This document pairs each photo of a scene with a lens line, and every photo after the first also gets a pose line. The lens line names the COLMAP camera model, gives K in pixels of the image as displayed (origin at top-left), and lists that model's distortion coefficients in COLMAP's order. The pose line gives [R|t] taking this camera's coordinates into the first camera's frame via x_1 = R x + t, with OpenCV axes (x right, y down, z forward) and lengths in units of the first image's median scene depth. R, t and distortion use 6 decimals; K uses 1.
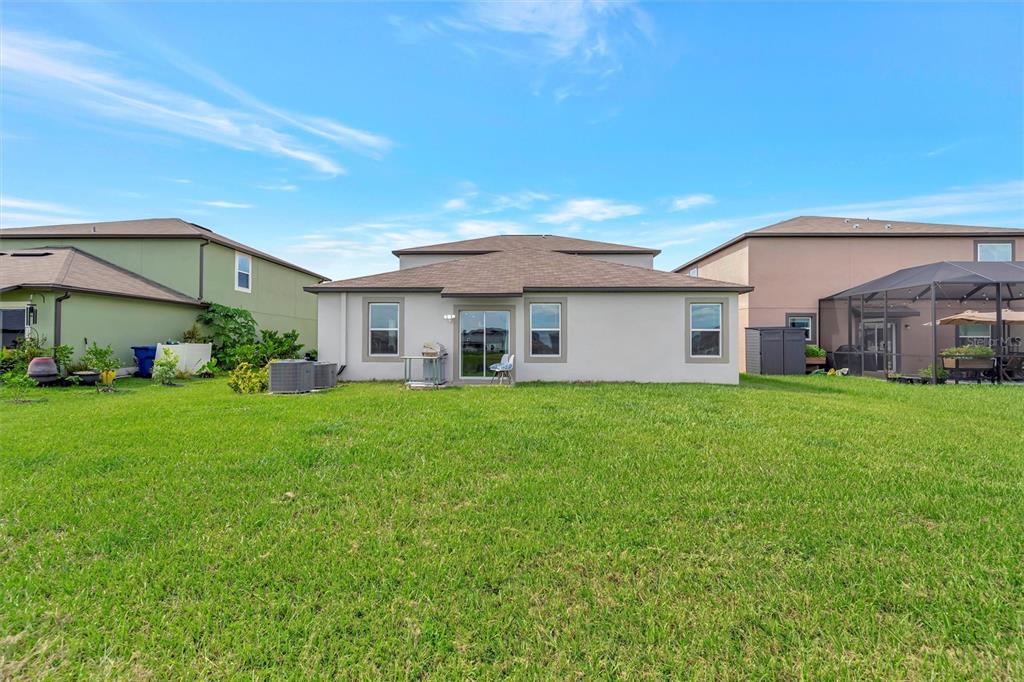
lens RADIAL K [[441.6, 0, 510.1], [0, 441.6, 341.3], [0, 0, 1]] dist [-0.000370, -0.000158]
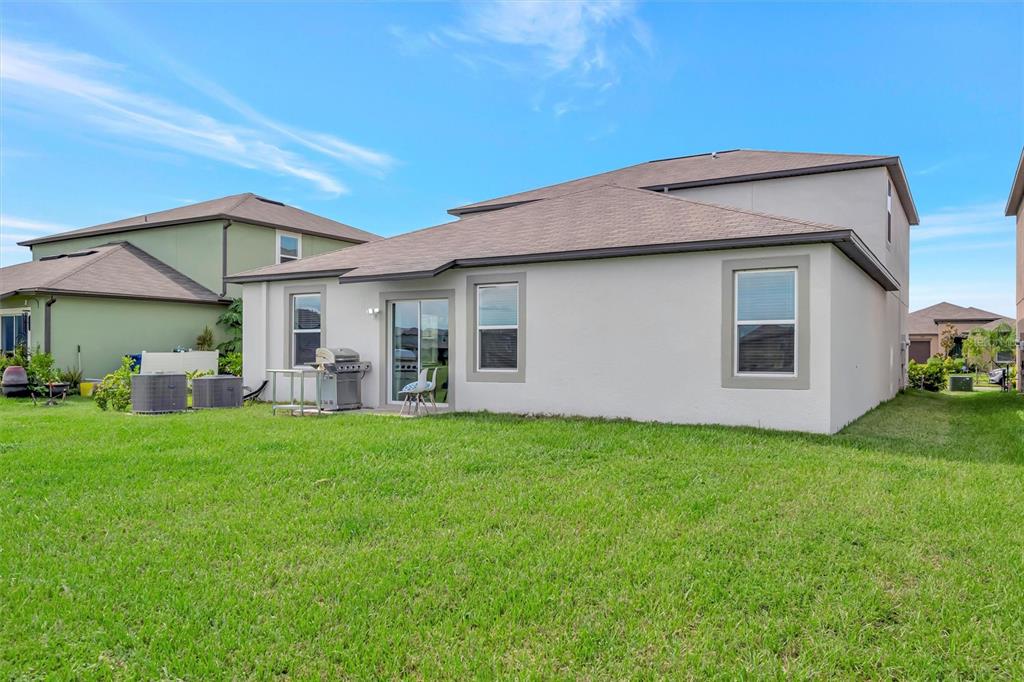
lens RADIAL K [[770.1, 0, 469.1], [0, 770.1, 345.0], [0, 0, 1]] dist [-0.002821, 0.002998]
pose [[0.856944, -0.005943, -0.515376, 0.590040], [0.002358, 0.999968, -0.007609, 0.005805], [0.515405, 0.005305, 0.856930, 0.074534]]
